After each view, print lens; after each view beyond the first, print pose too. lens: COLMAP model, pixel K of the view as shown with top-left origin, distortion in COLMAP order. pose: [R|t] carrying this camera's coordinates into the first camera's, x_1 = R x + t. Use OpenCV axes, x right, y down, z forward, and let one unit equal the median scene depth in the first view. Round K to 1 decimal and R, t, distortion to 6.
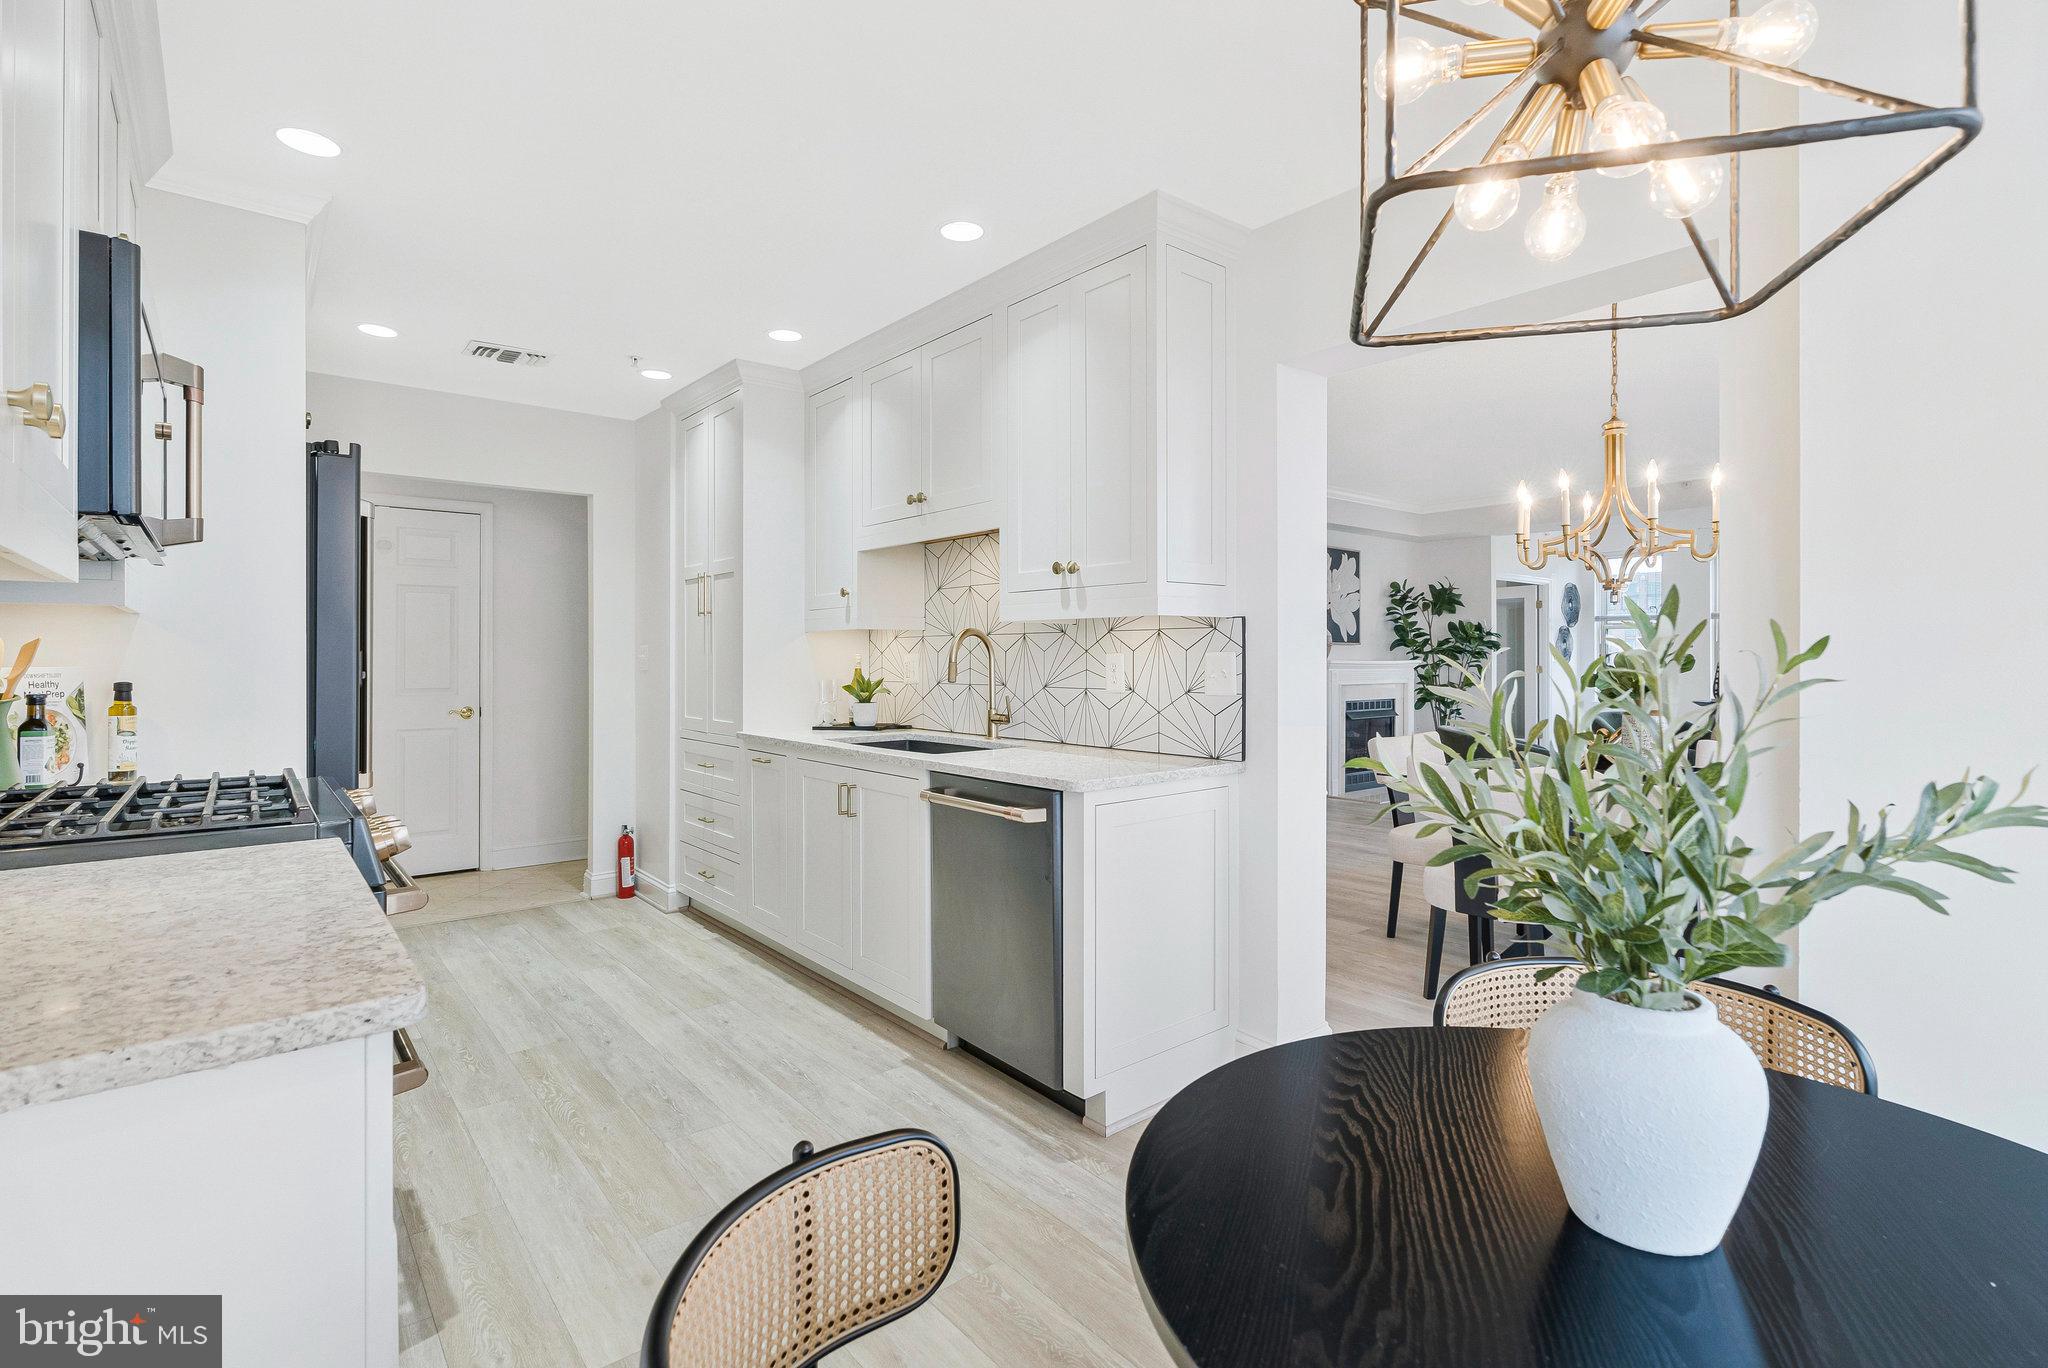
lens RADIAL K [[947.6, 0, 1015.8], [0, 947.6, 672.9], [0, 0, 1]] dist [0.003568, 0.000353]
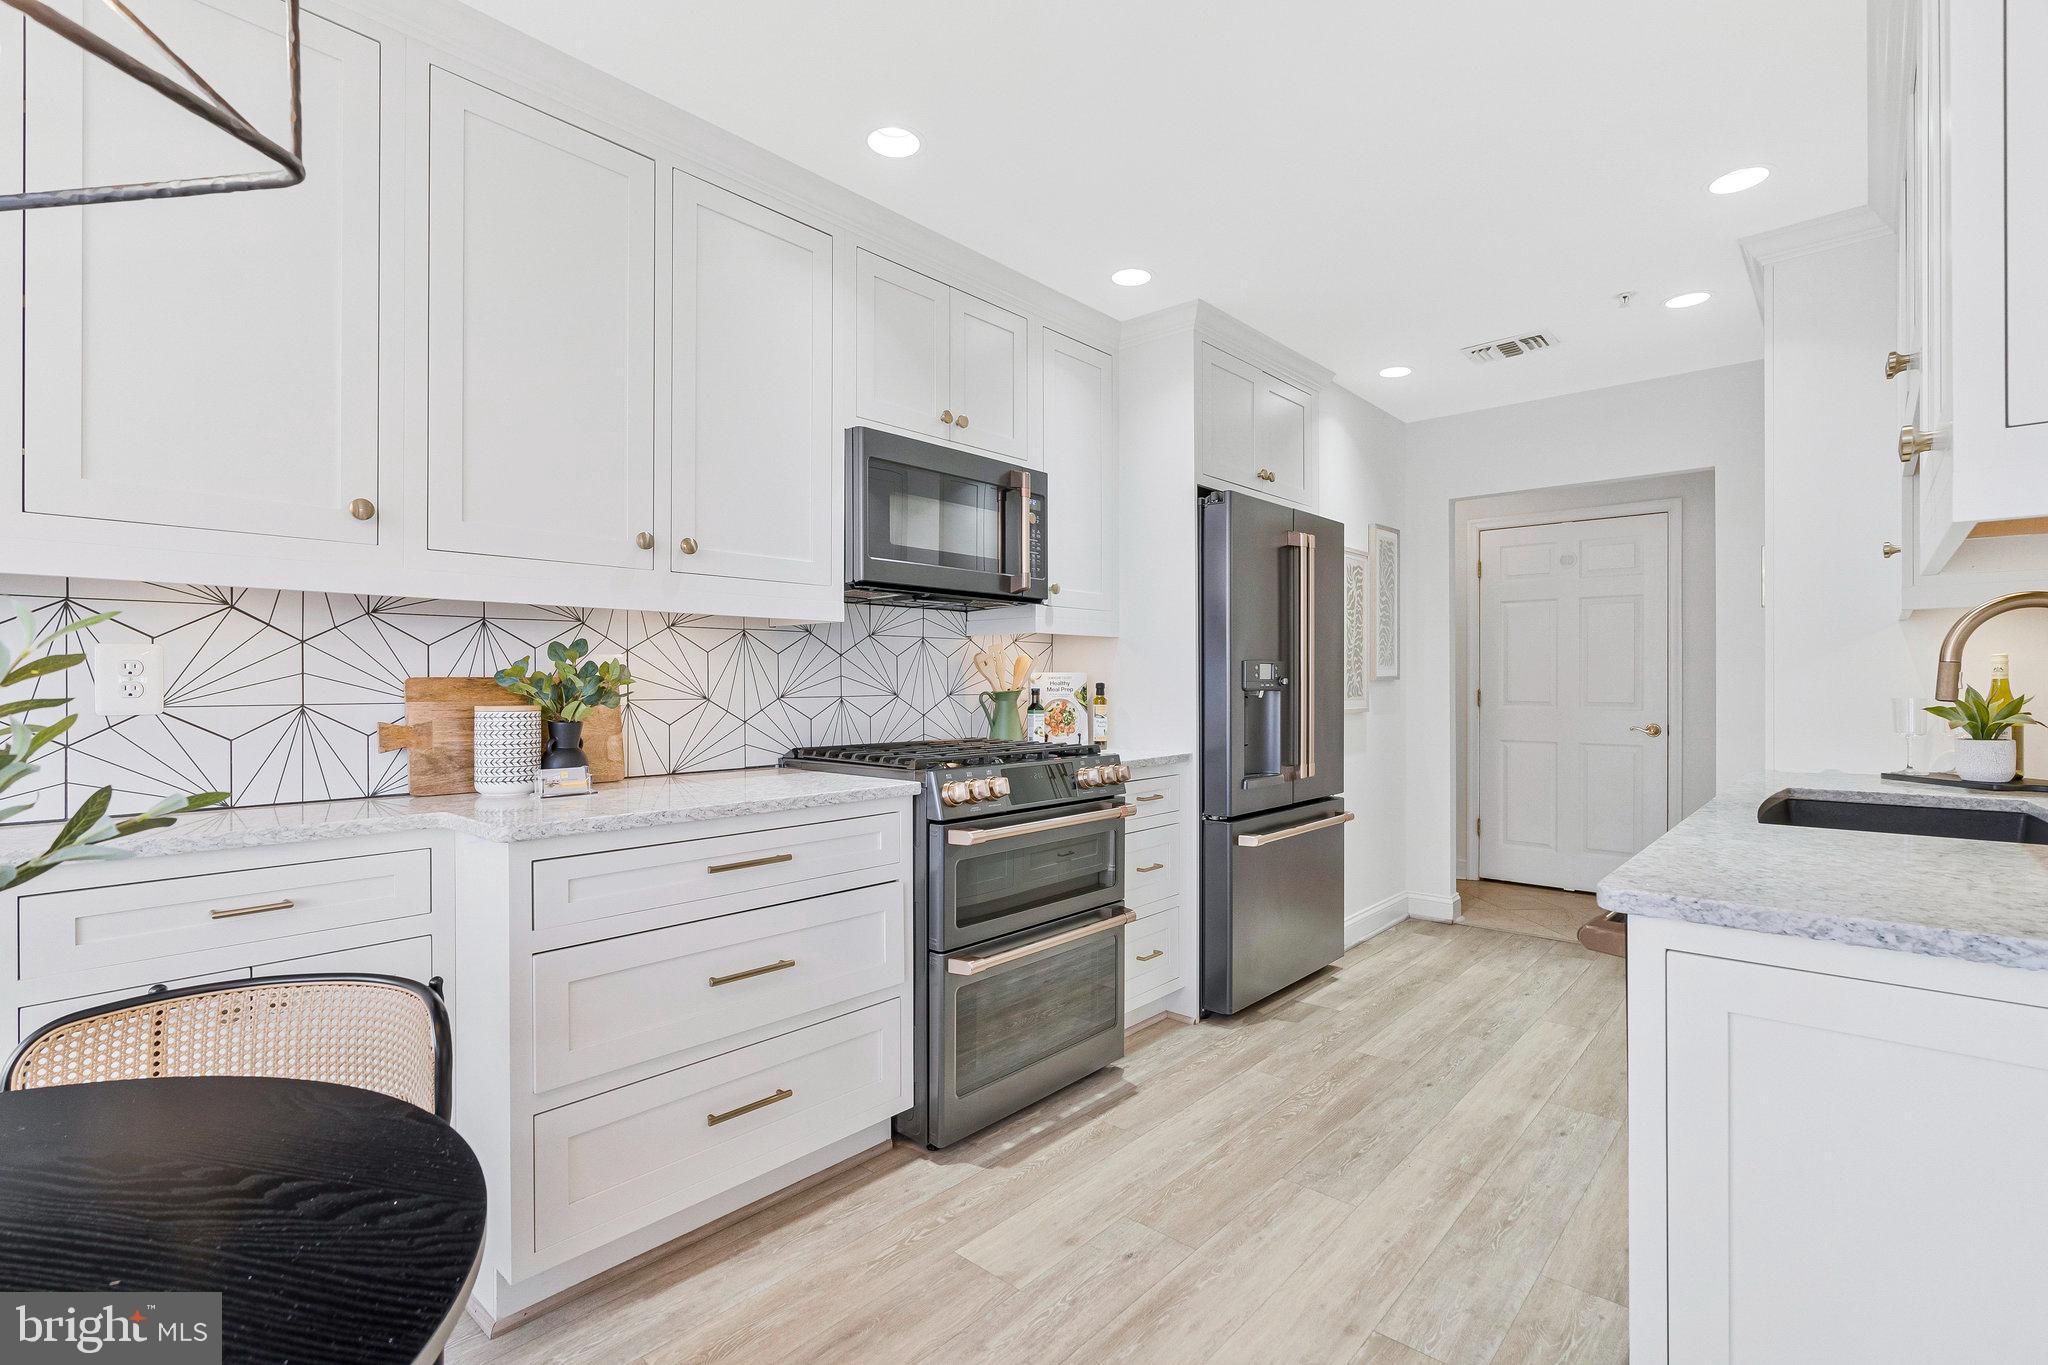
lens RADIAL K [[947.6, 0, 1022.7], [0, 947.6, 670.7], [0, 0, 1]] dist [0.003568, 0.000353]
pose [[0.175420, -0.000108, -0.984494, 0.443623], [-0.011618, 0.999930, -0.002180, -0.003932], [0.984425, 0.011820, 0.175406, 0.495882]]
